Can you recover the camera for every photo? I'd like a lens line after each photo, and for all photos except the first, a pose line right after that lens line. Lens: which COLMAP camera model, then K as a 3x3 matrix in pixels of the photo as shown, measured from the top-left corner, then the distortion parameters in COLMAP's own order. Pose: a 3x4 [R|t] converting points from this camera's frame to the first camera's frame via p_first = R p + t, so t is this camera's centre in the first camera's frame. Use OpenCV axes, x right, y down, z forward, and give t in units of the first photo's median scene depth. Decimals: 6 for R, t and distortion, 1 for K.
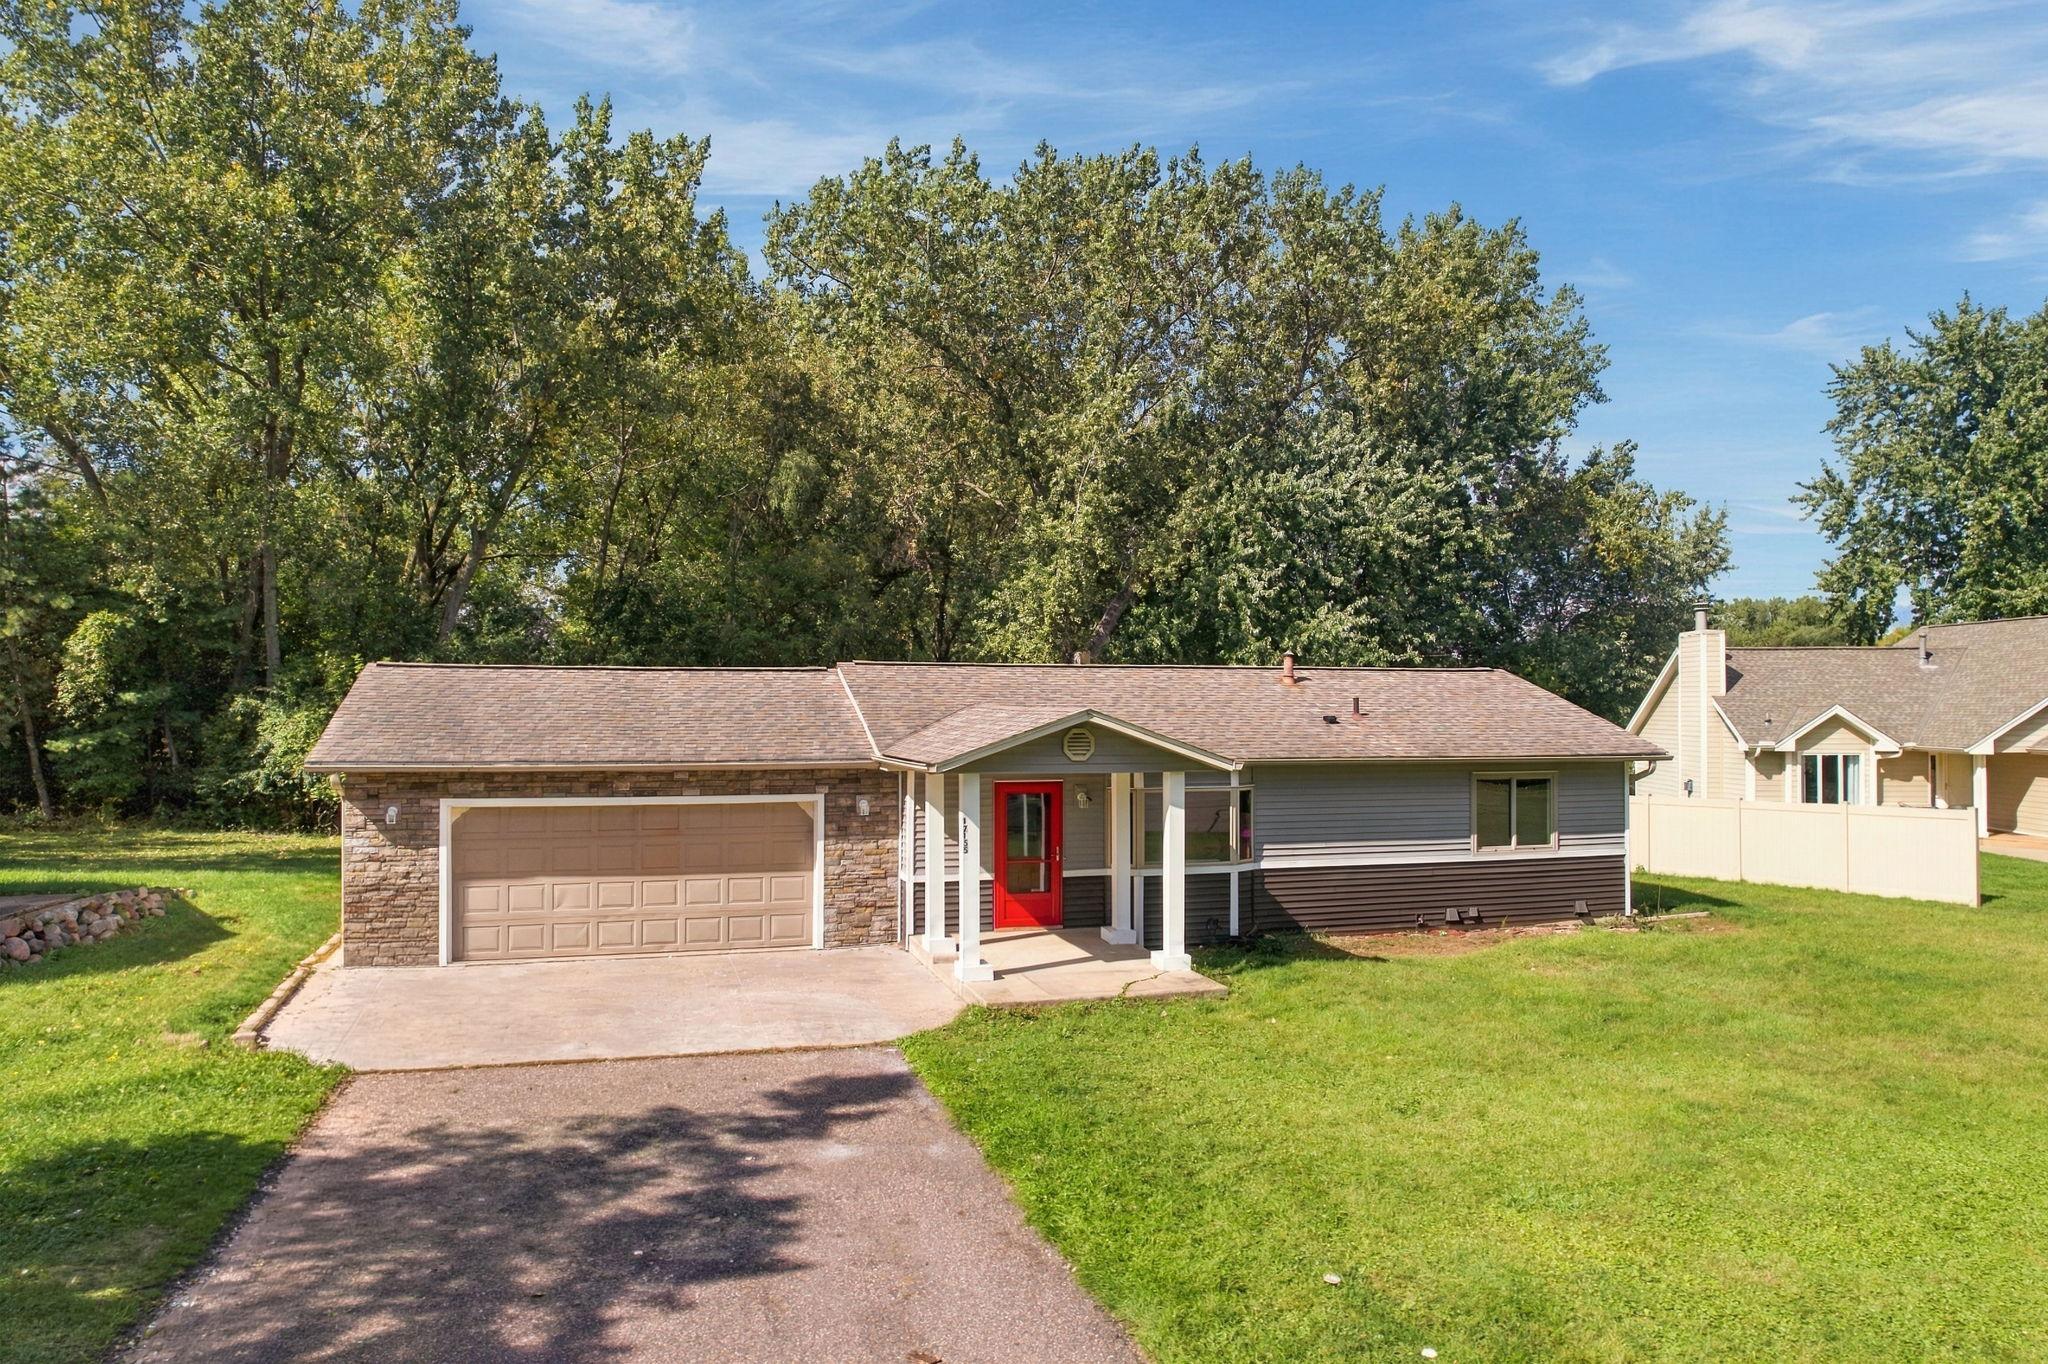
lens RADIAL K [[1309.5, 0, 1024.0], [0, 1309.5, 682.0], [0, 0, 1]] dist [-0.082071, 0.064246]
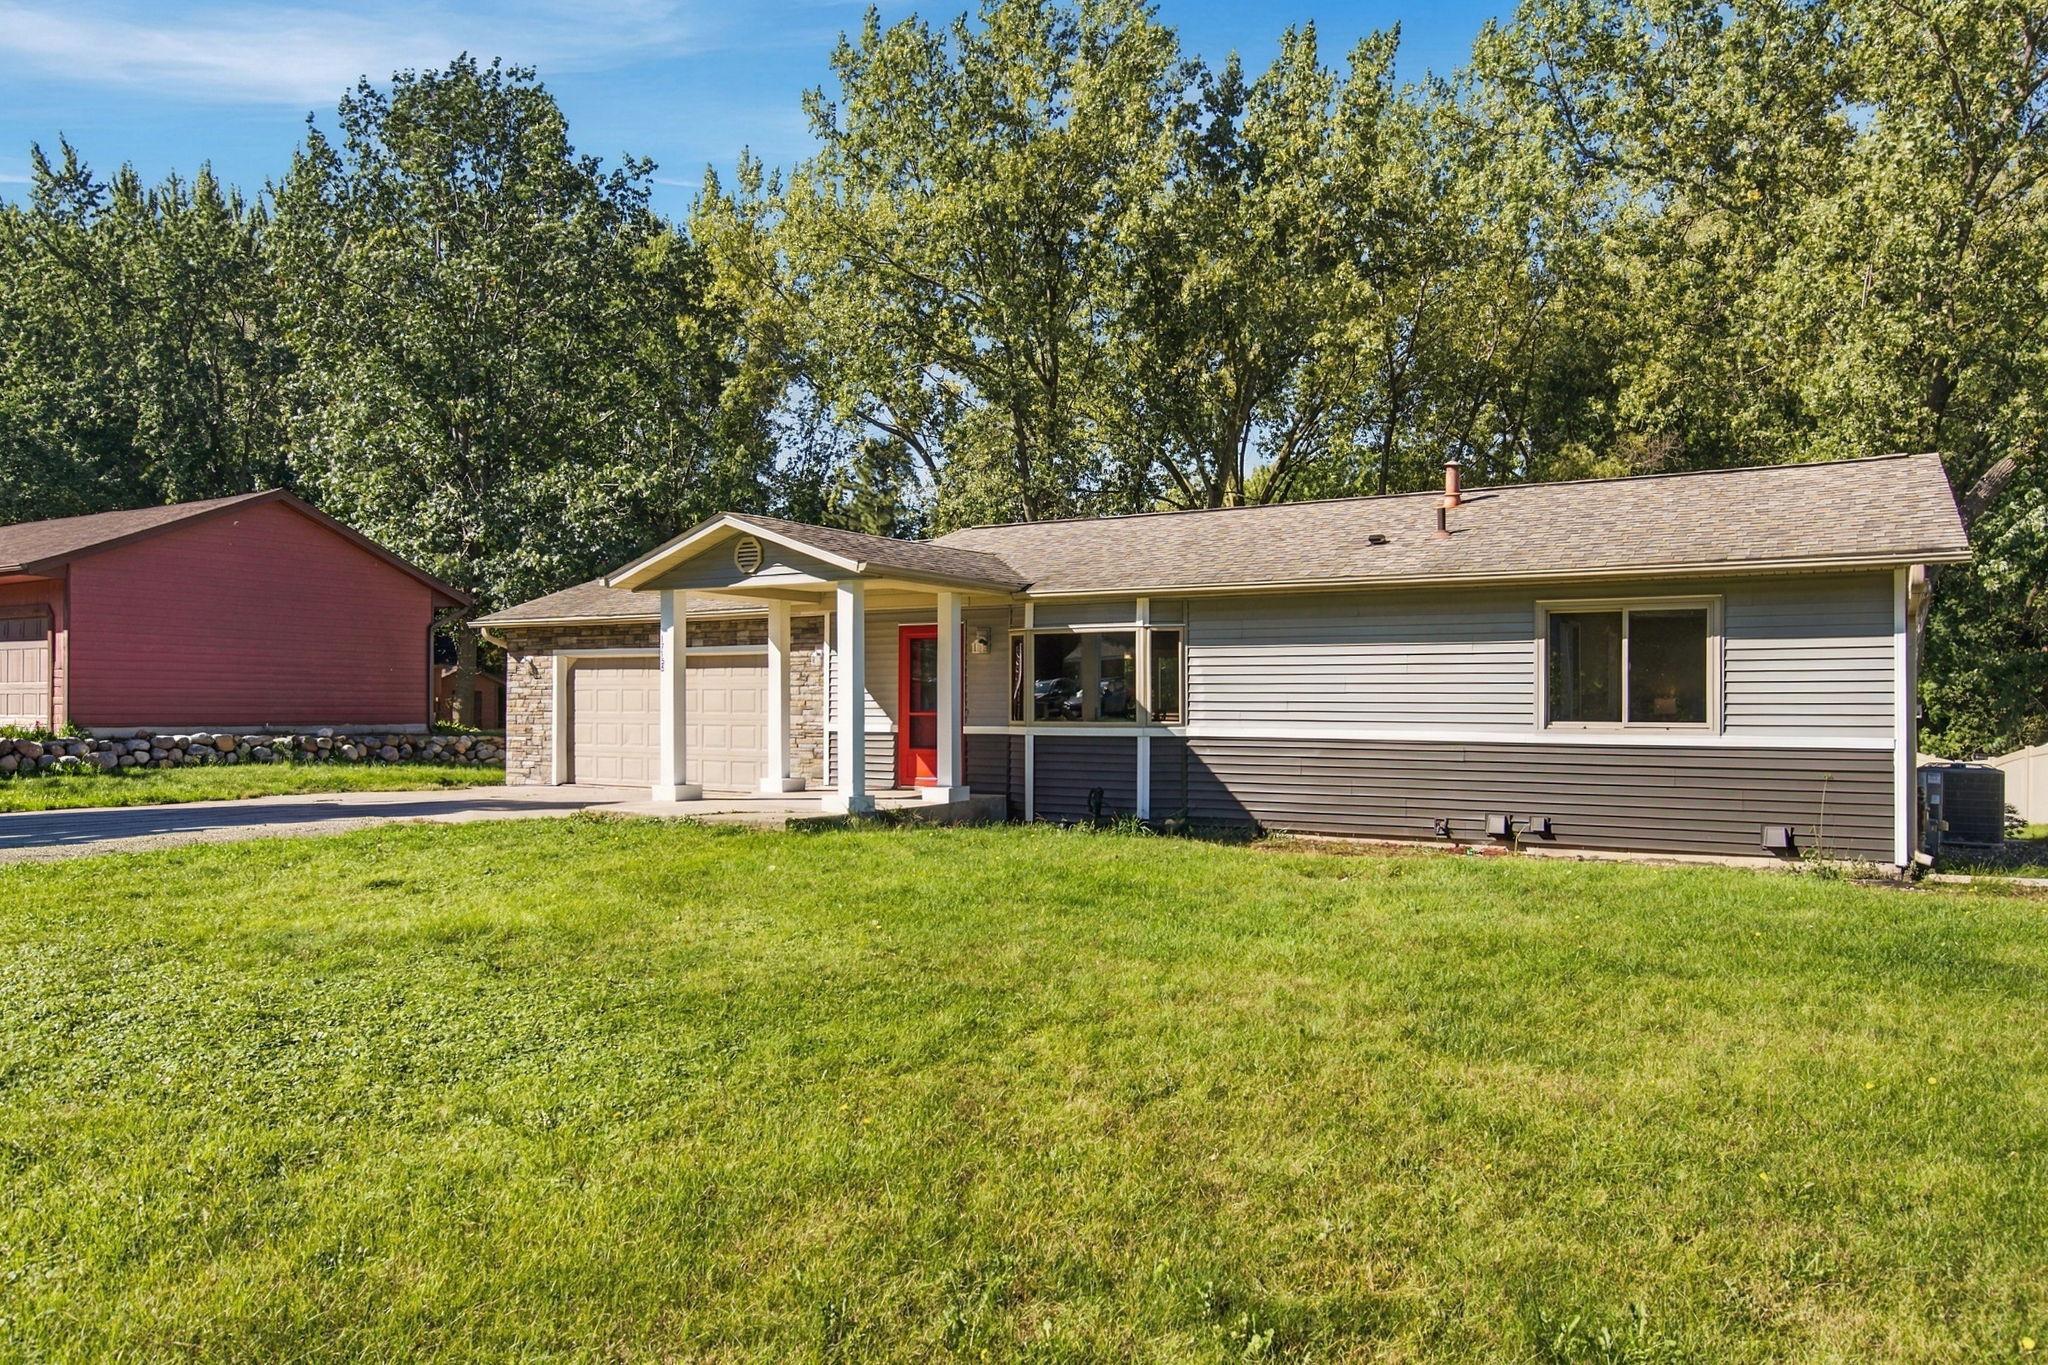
lens RADIAL K [[1380.3, 0, 1016.9], [0, 1380.3, 691.1], [0, 0, 1]] dist [-0.068151, 0.078609]
pose [[0.666416, -0.007756, -0.745540, 0.608064], [0.011840, 0.999930, 0.000181, 0.099505], [0.745486, -0.008948, 0.666461, 0.335247]]
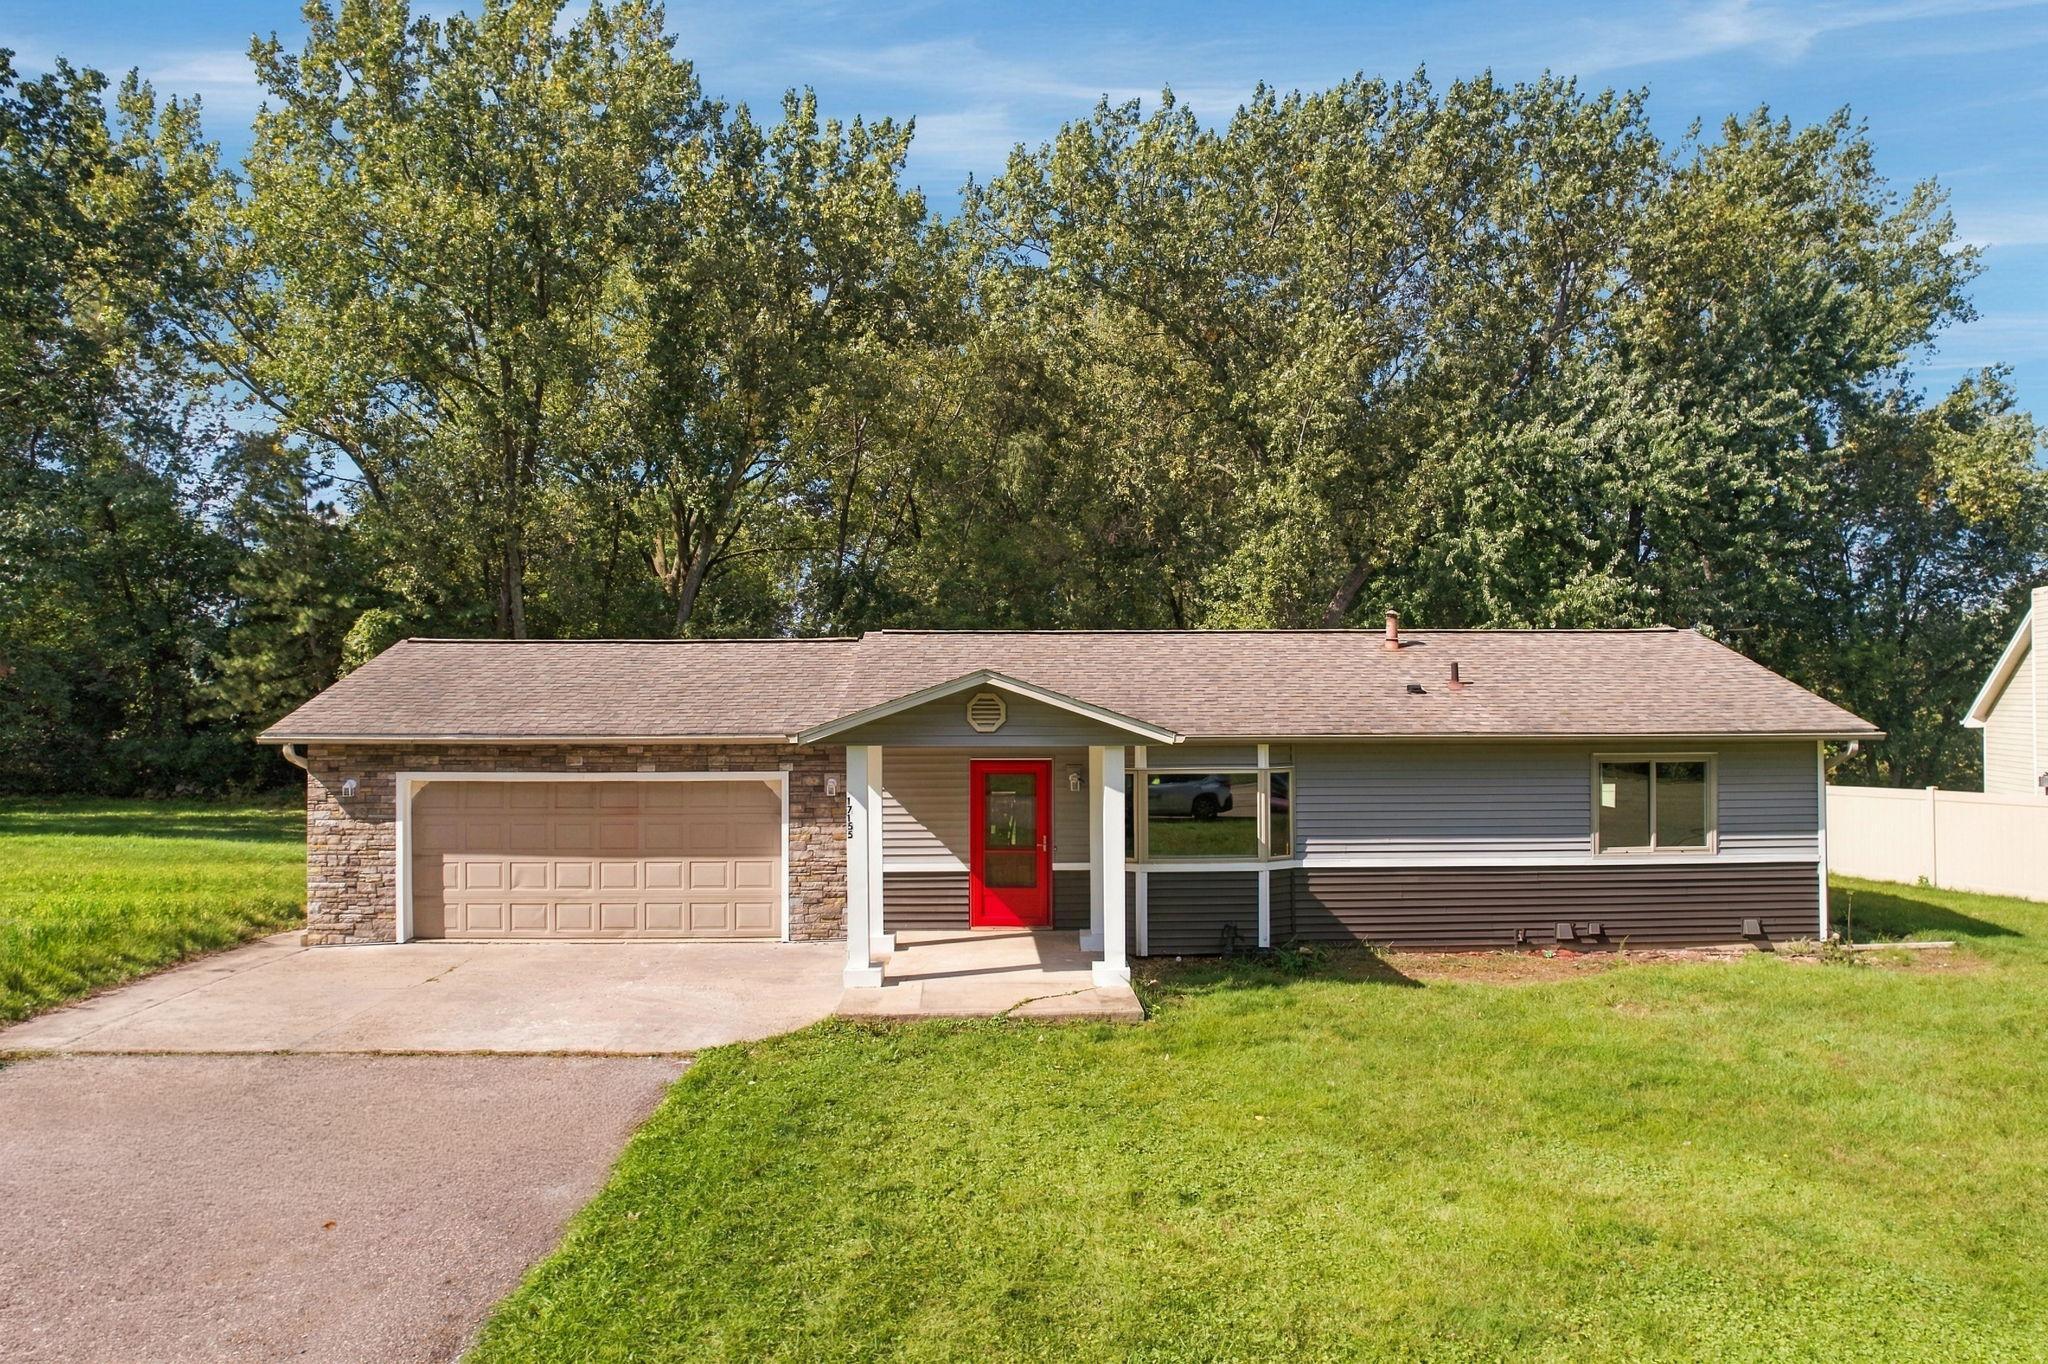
lens RADIAL K [[1309.5, 0, 1024.0], [0, 1309.5, 682.0], [0, 0, 1]] dist [-0.082071, 0.064246]
pose [[0.965733, -0.009519, -0.259363, 0.194471], [0.010849, 0.999934, 0.003699, 0.017197], [0.259311, -0.006387, 0.965773, 0.130581]]
